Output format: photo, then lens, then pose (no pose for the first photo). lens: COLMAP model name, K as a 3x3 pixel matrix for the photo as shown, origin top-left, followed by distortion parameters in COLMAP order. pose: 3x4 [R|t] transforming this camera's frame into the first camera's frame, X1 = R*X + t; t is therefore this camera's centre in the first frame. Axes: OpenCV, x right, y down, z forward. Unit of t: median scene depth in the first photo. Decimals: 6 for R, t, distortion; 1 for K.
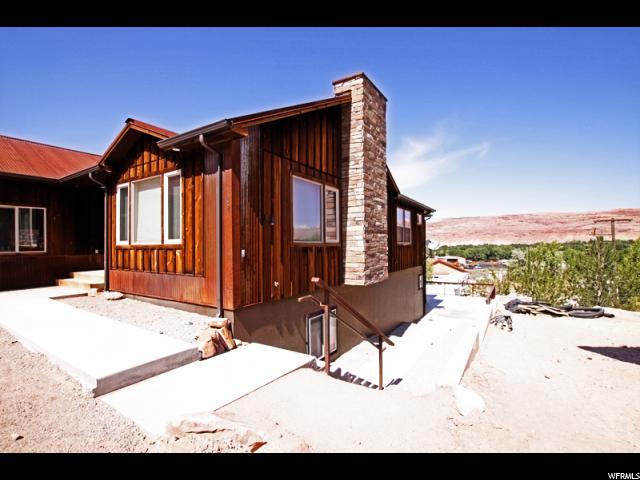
lens RADIAL K [[306.3, 0, 314.7], [0, 306.3, 245.5], [0, 0, 1]] dist [-0.030993, 0.005821]
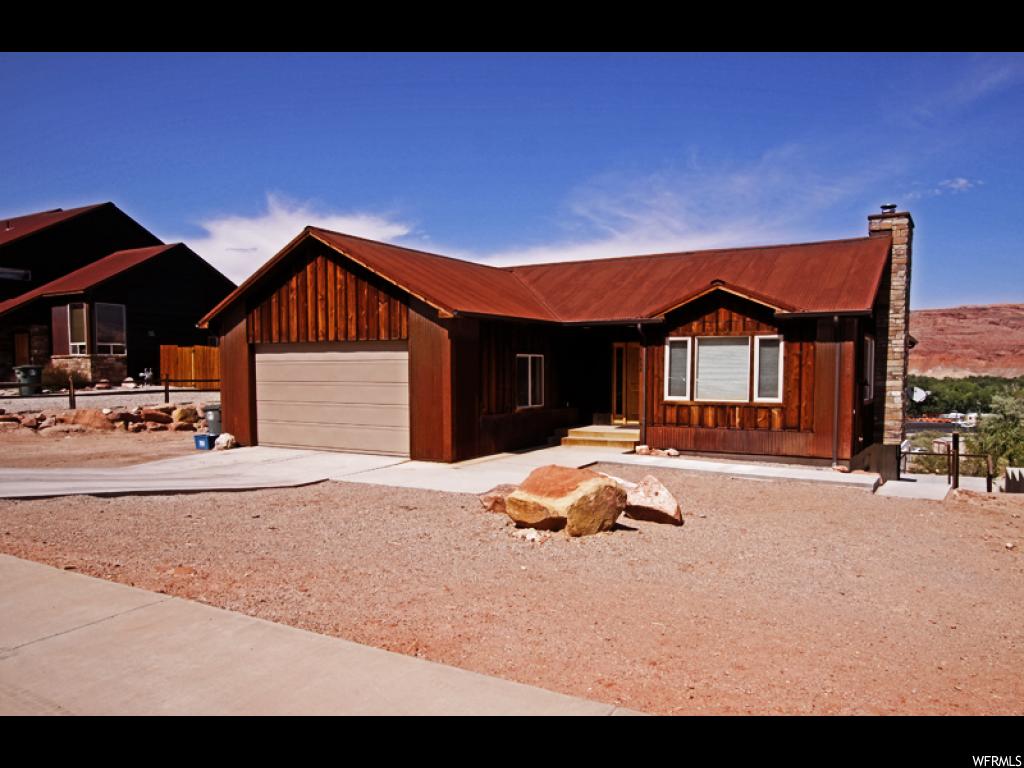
lens RADIAL K [[732.4, 0, 550.1], [0, 732.4, 413.3], [0, 0, 1]] dist [-0.017823, 0.007774]
pose [[0.998415, 0.007539, 0.055775, -1.243341], [-0.010452, 0.998586, 0.052127, -0.084521], [-0.055304, -0.052628, 0.997082, -1.390734]]
